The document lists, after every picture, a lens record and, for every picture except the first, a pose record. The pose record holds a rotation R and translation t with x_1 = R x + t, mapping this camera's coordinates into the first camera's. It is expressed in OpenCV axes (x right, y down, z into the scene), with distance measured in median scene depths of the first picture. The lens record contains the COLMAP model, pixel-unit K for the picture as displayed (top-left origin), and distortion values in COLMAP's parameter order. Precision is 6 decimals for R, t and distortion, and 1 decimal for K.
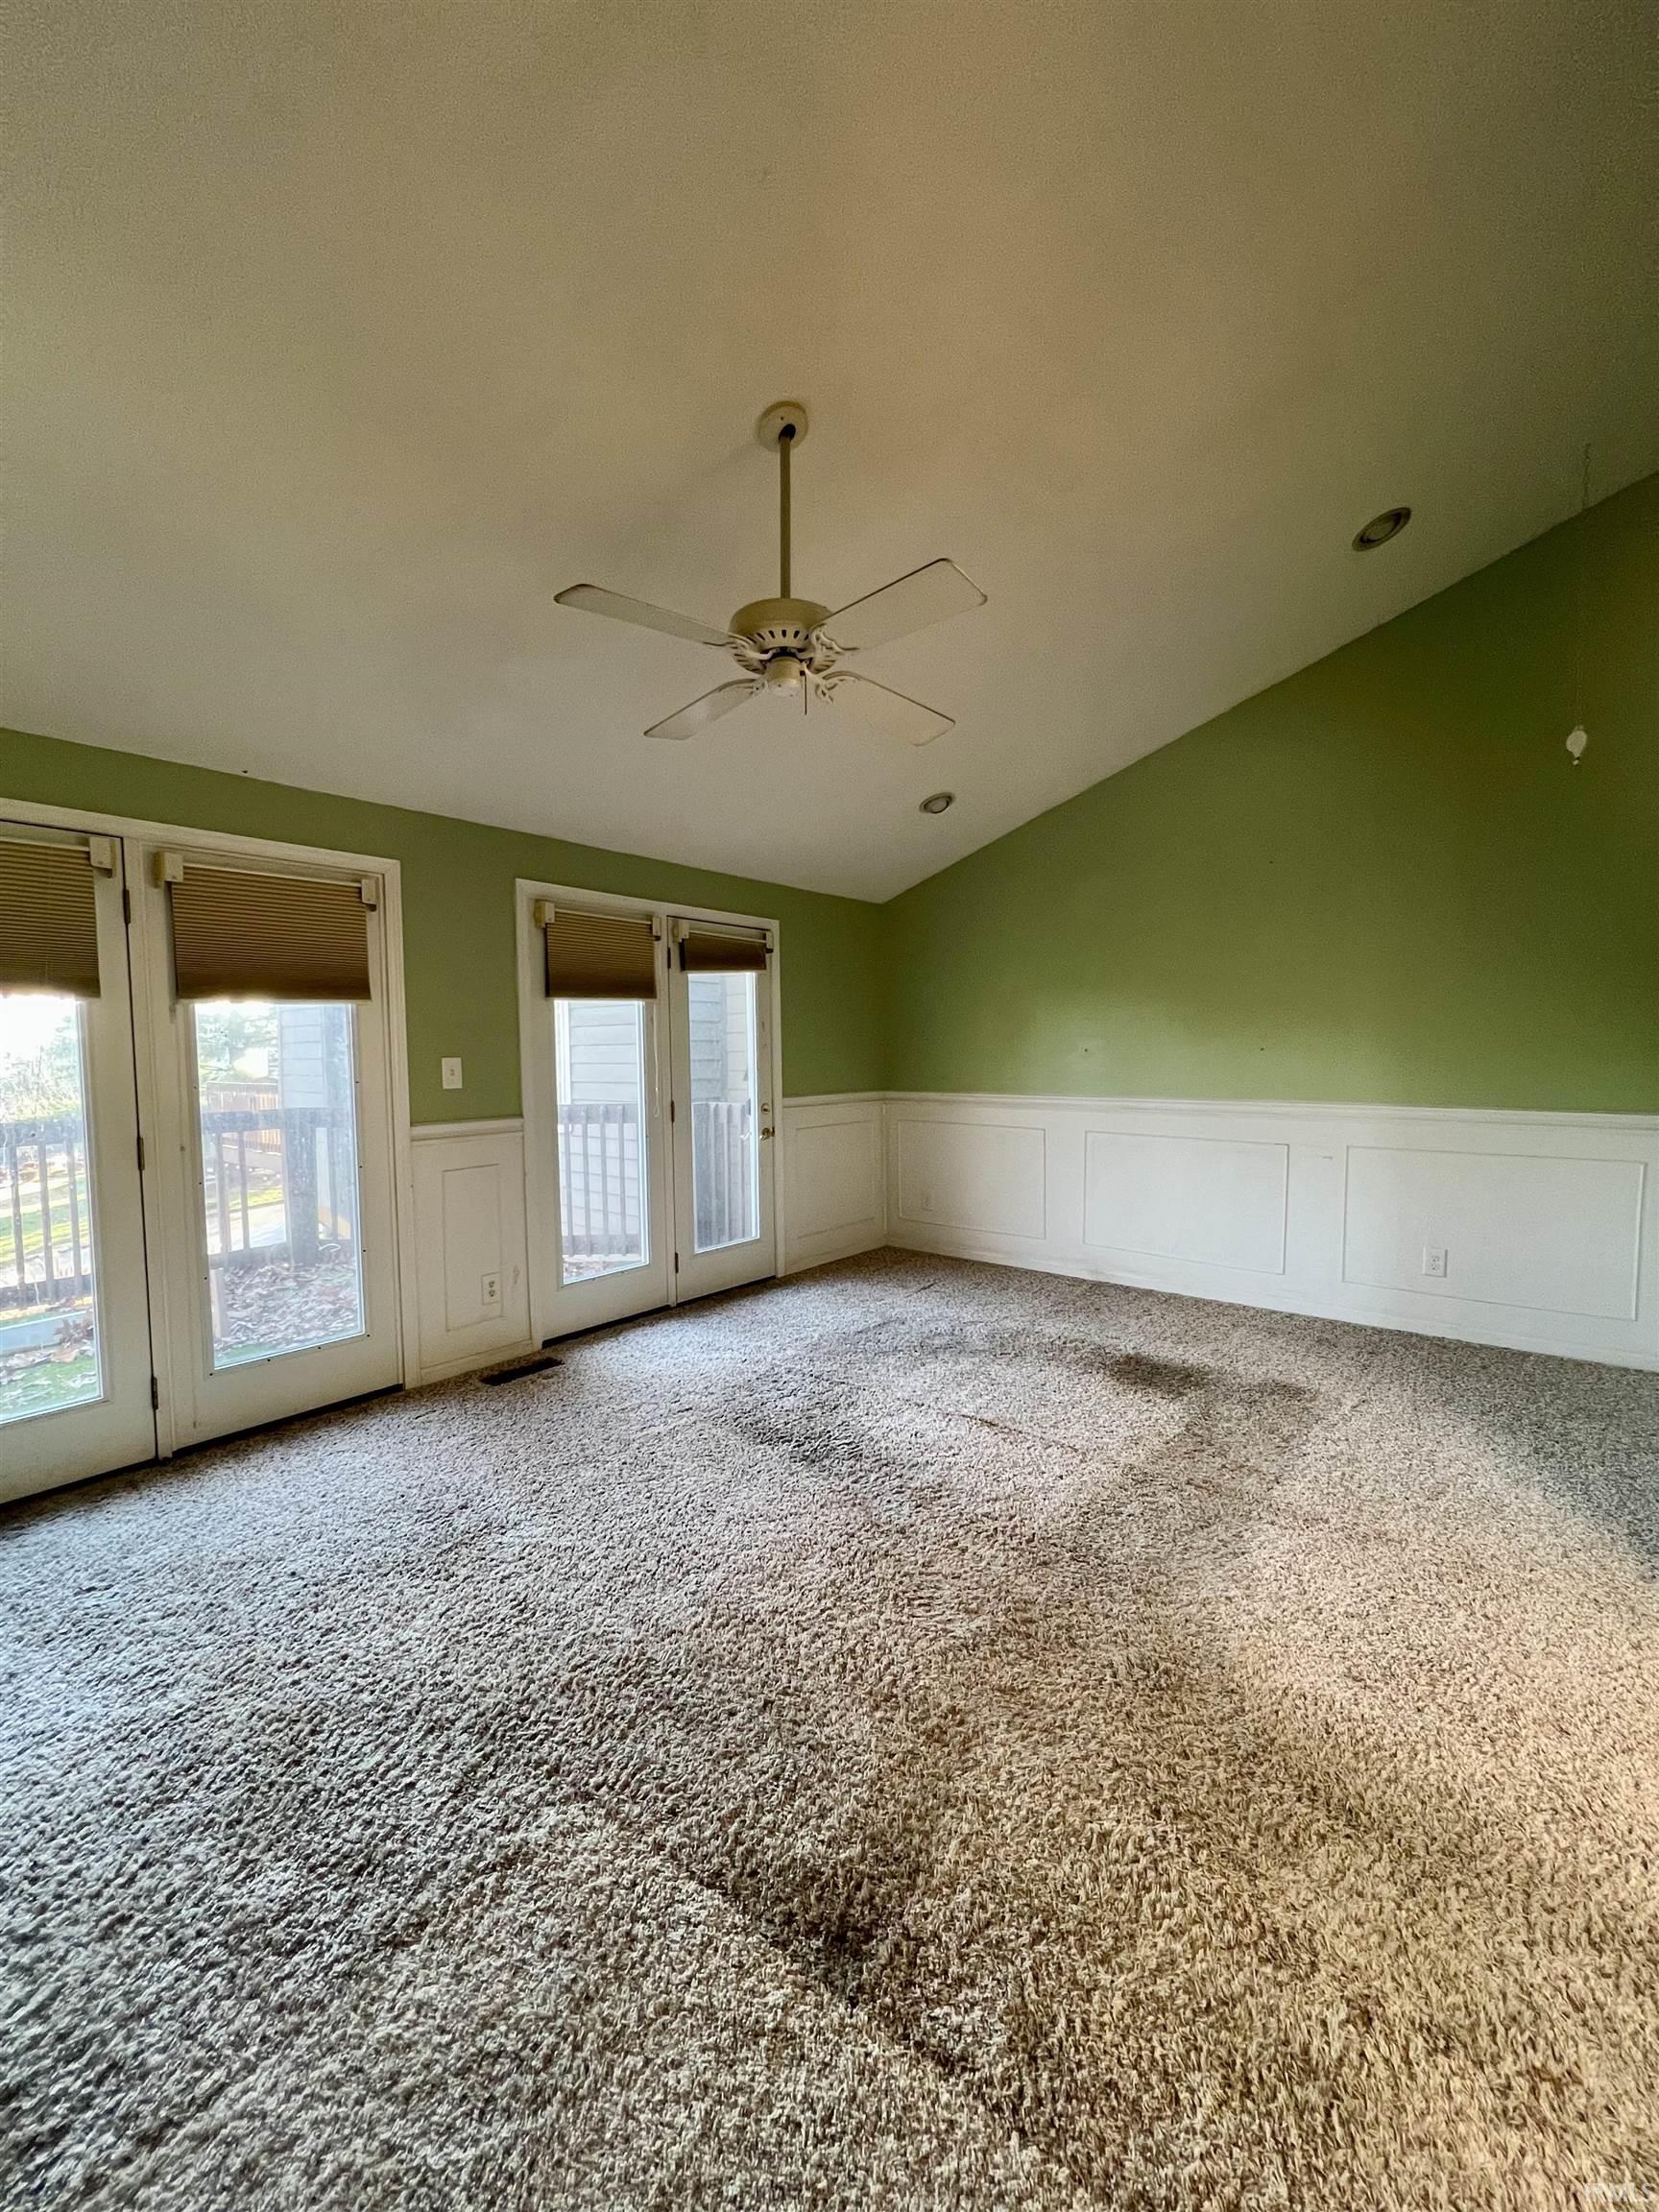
lens RADIAL K [[881.6, 0, 826.7], [0, 881.6, 1102.5], [0, 0, 1]] dist [-0.000196, 0.000417]
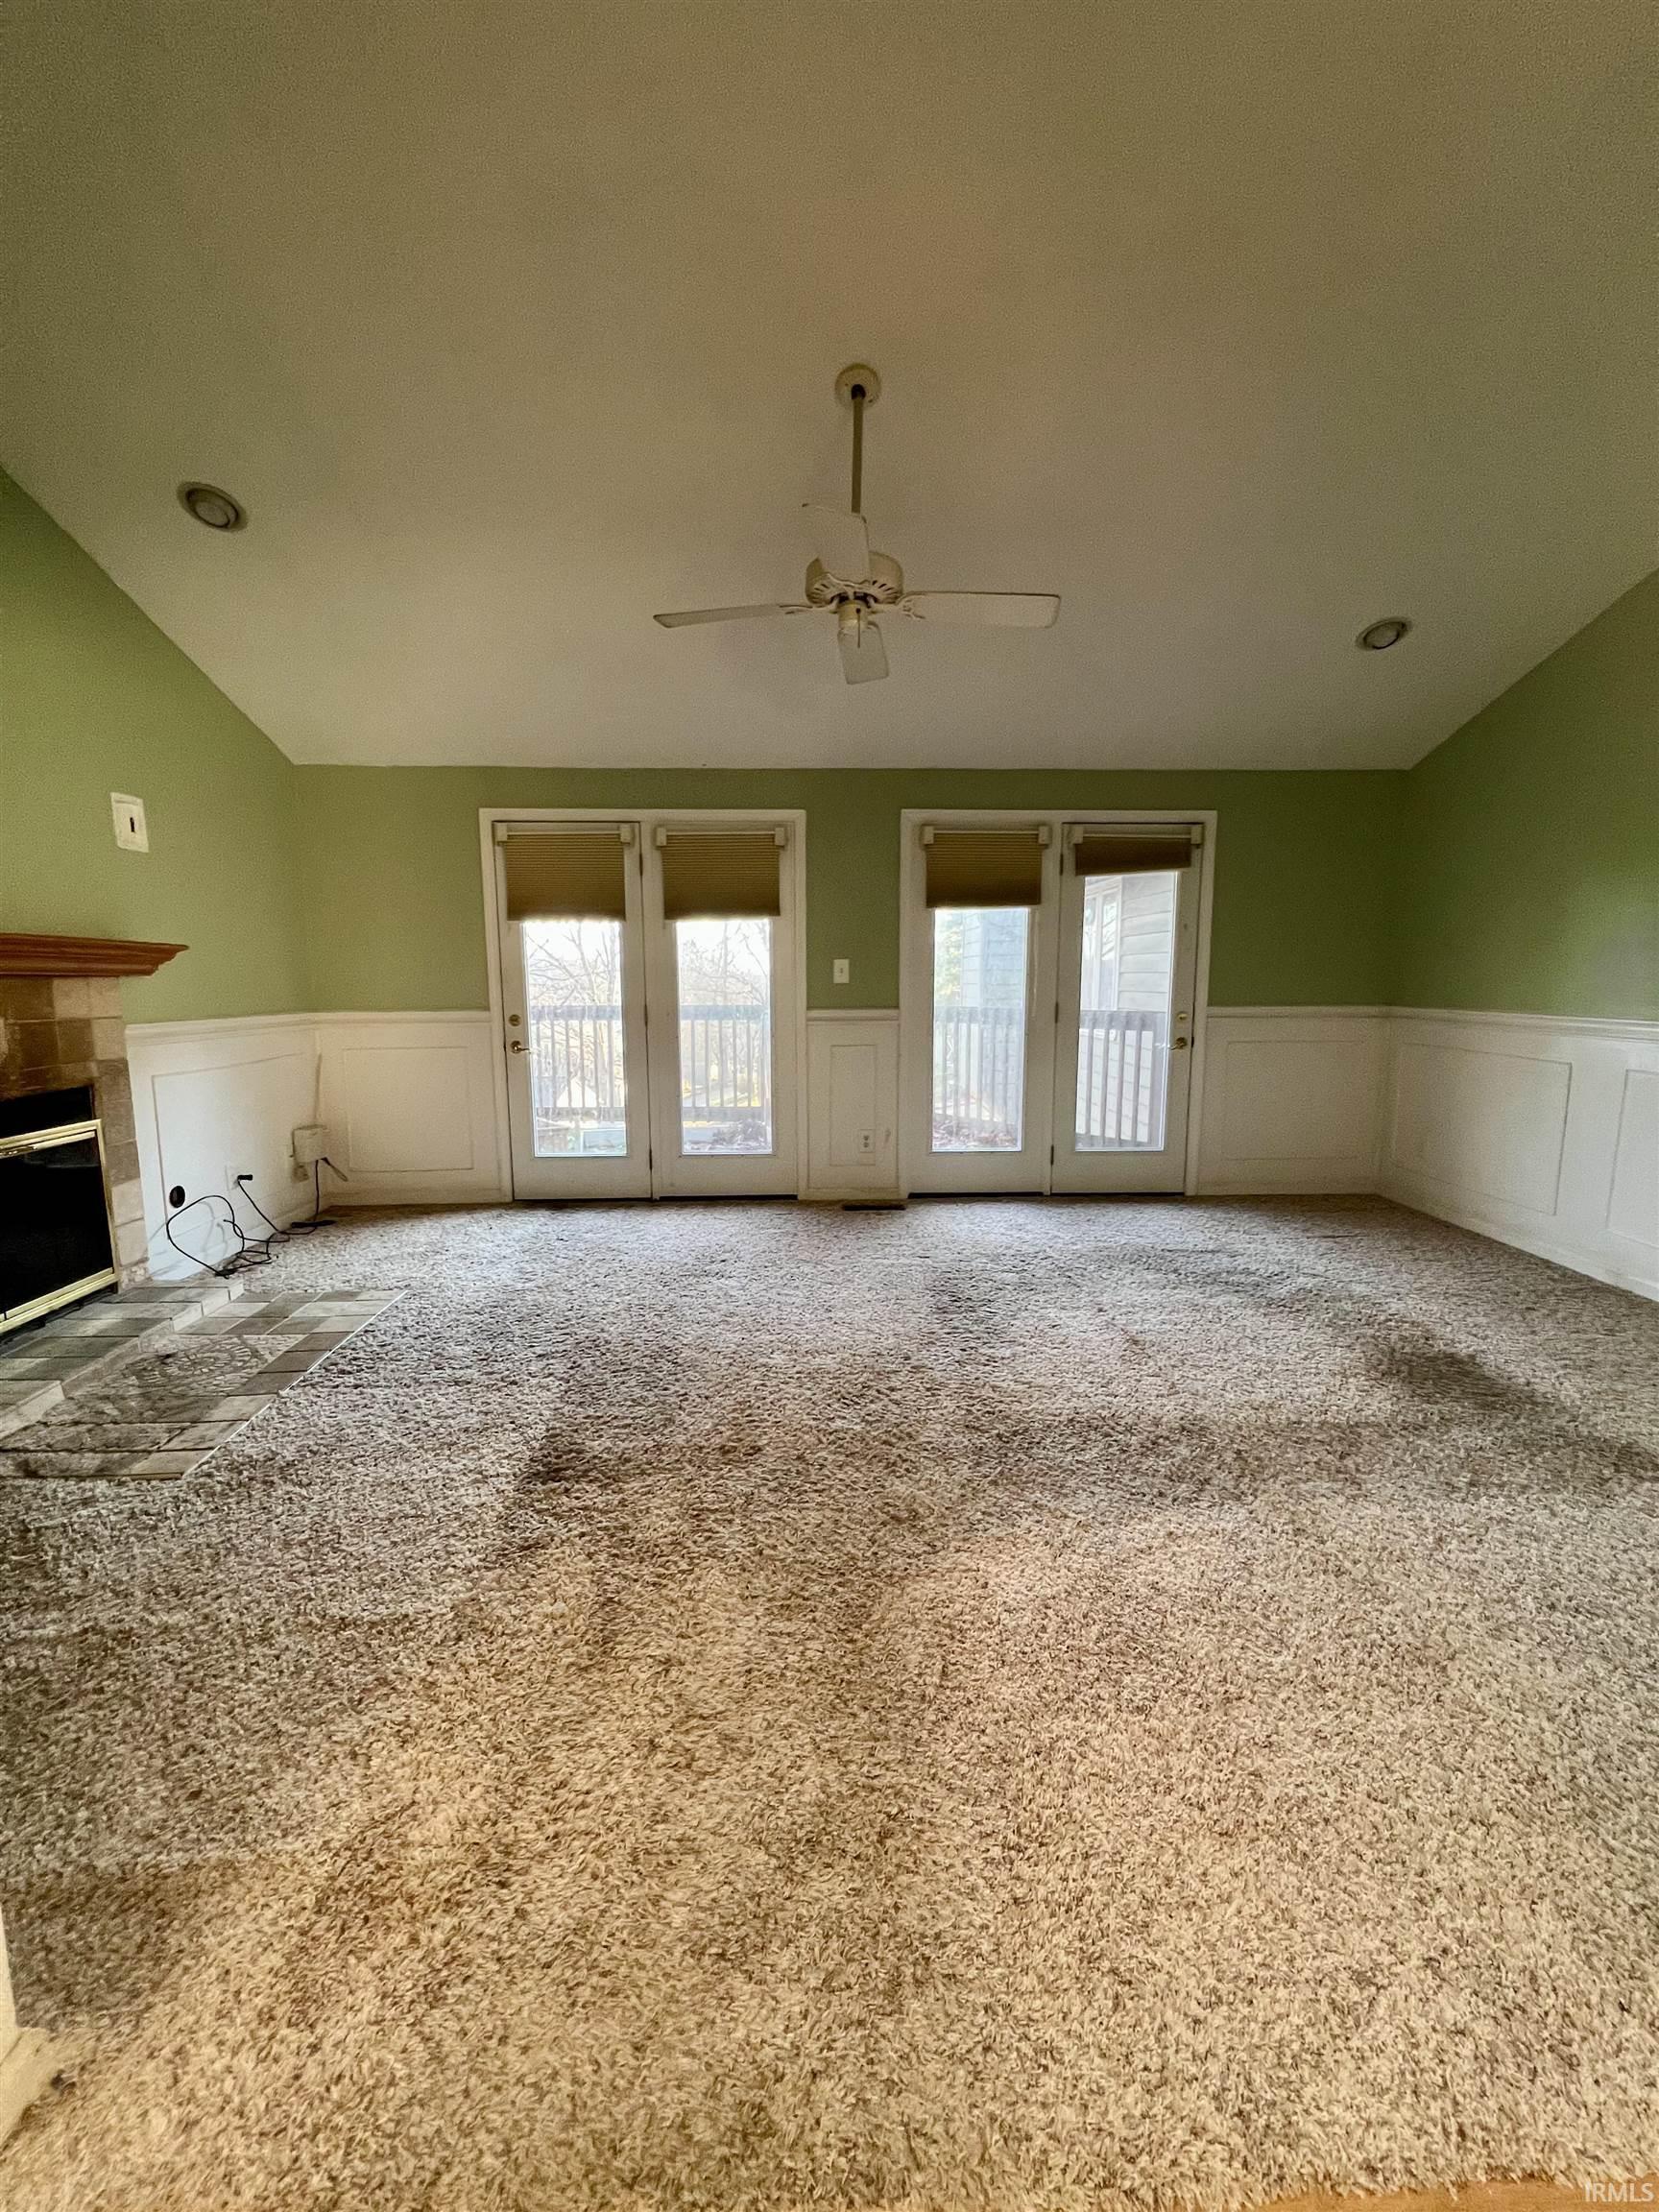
lens RADIAL K [[881.6, 0, 826.9], [0, 881.6, 1100.3], [0, 0, 1]] dist [-0.000196, 0.000417]
pose [[0.663915, 0.113752, -0.739106, 0.559601], [-0.047601, 0.992787, 0.110037, 0.014655], [0.746292, -0.037873, 0.664541, 0.114775]]
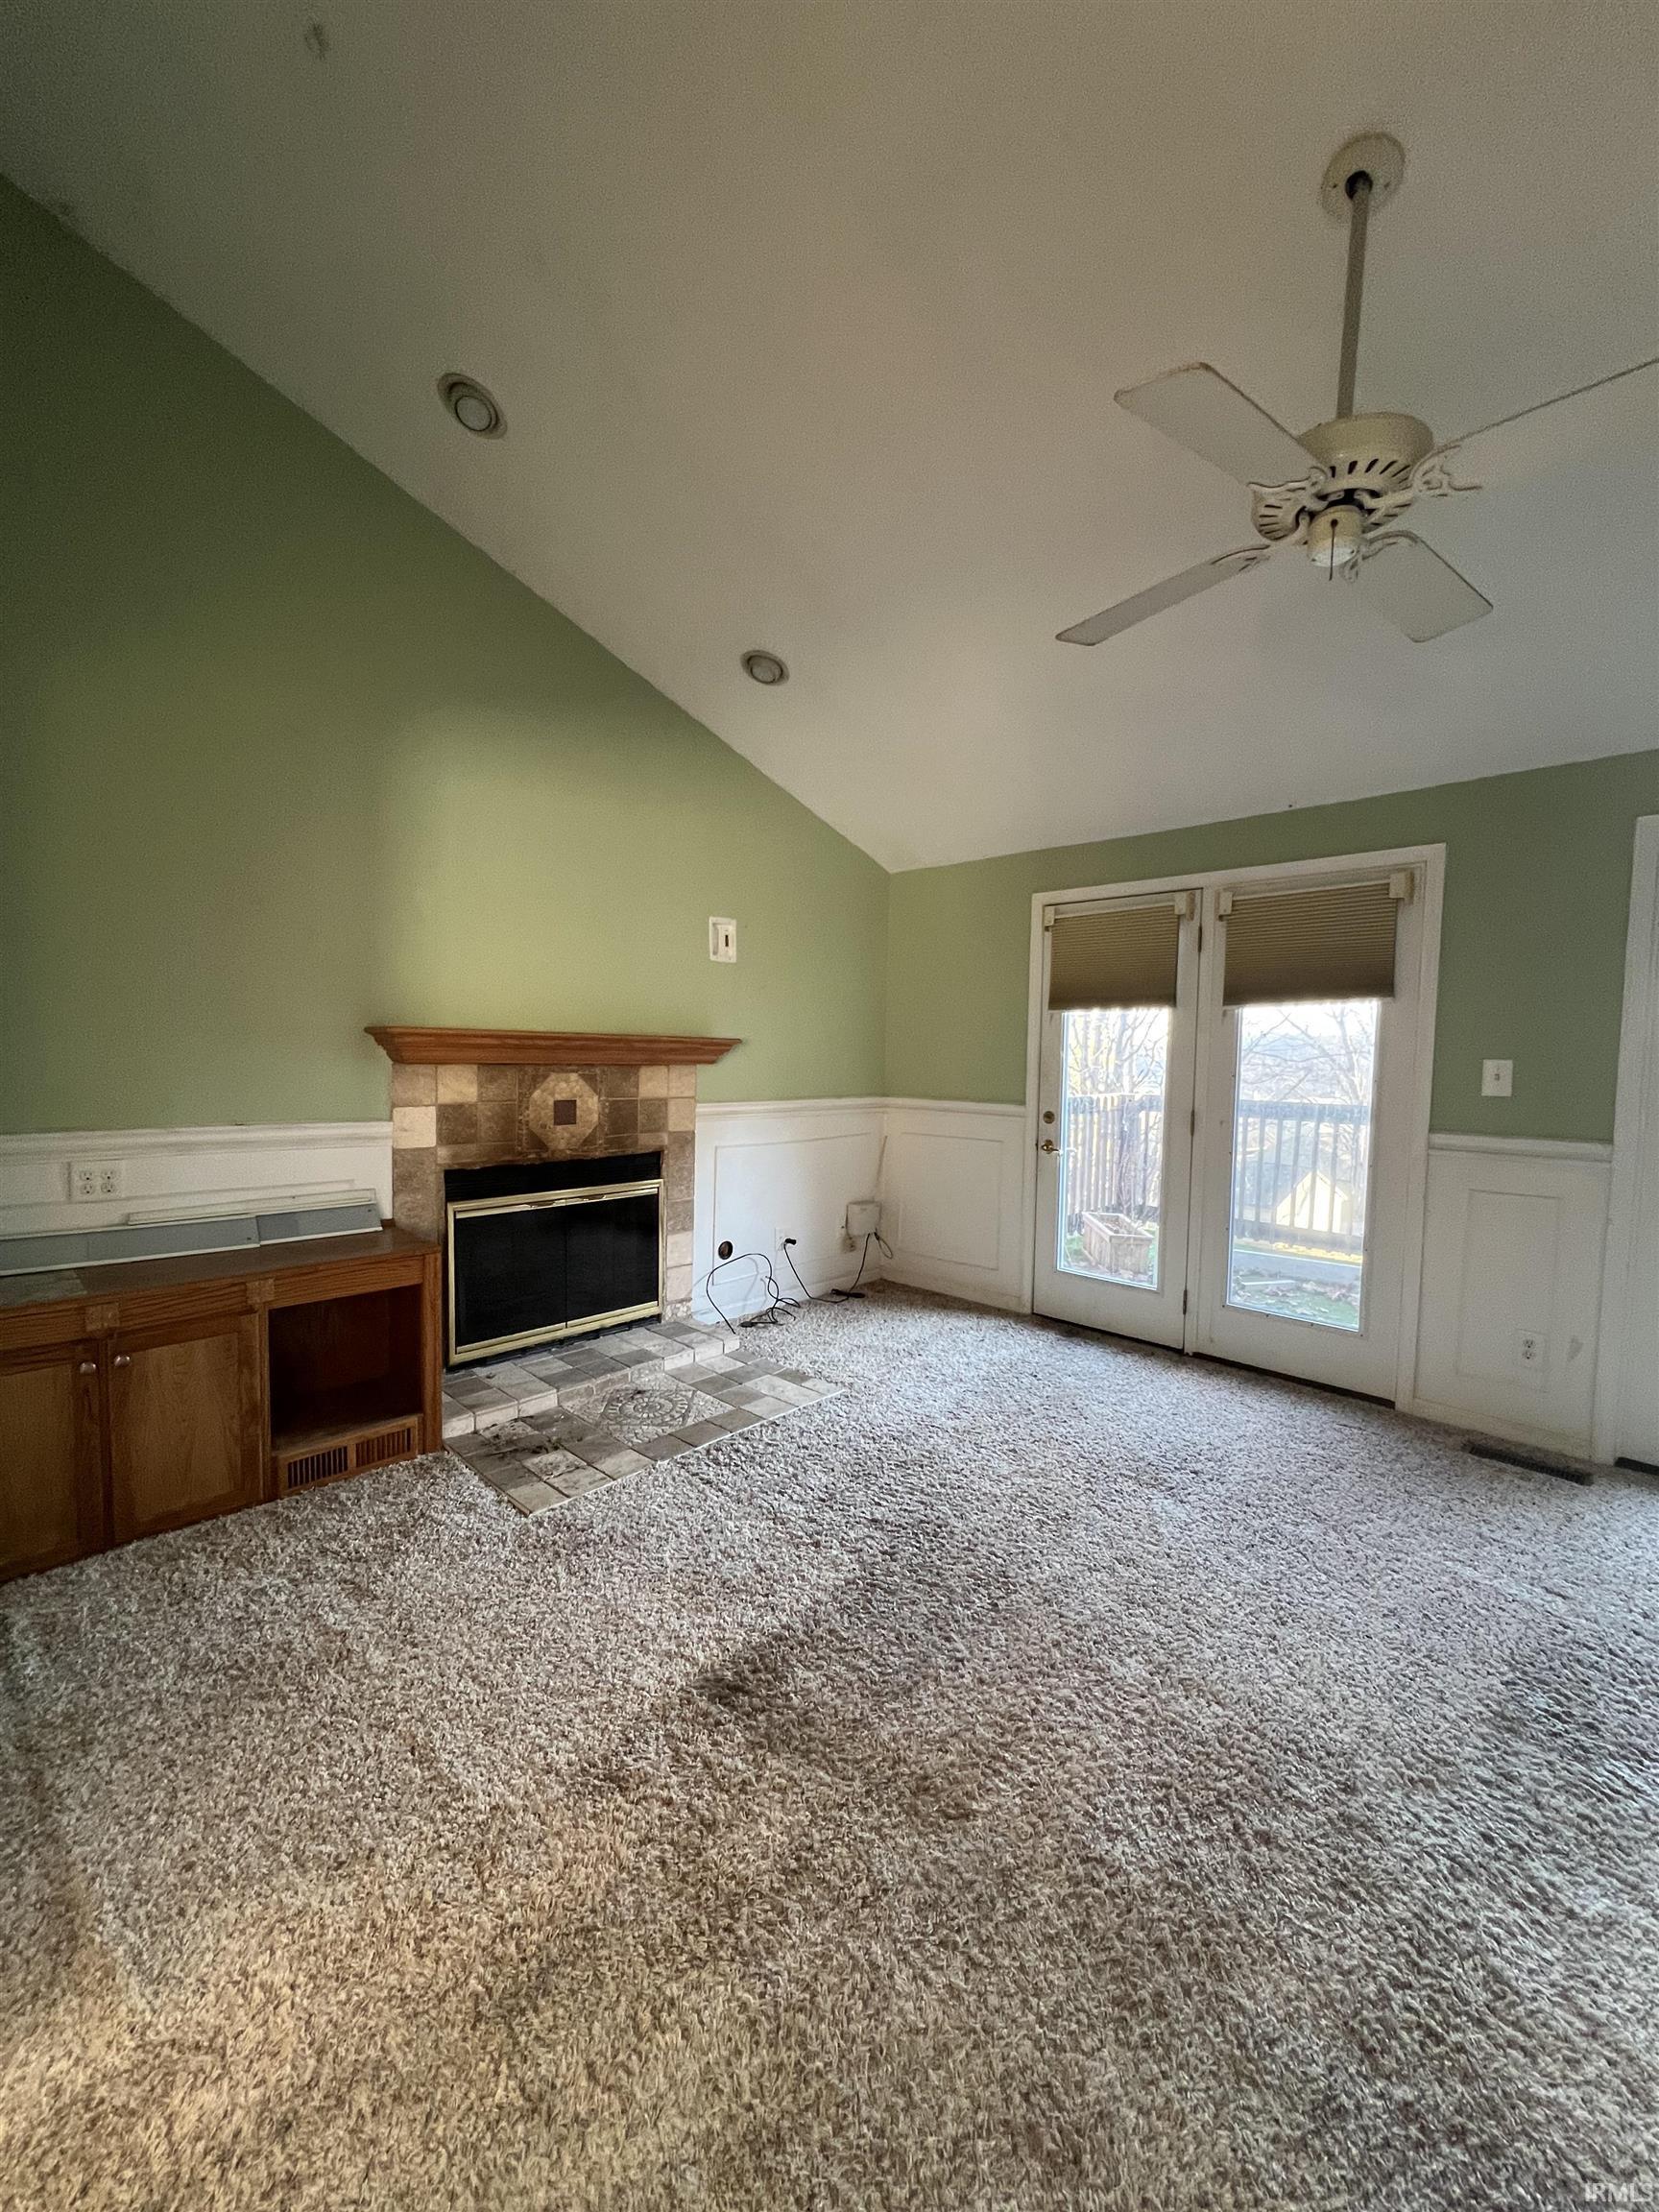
lens RADIAL K [[881.6, 0, 827.8], [0, 881.6, 1102.4], [0, 0, 1]] dist [-0.000196, 0.000417]
pose [[-0.080591, 0.071866, -0.994153, 0.482360], [-0.073409, 0.994261, 0.077825, -0.029526], [0.994040, 0.079251, -0.074853, 0.438036]]
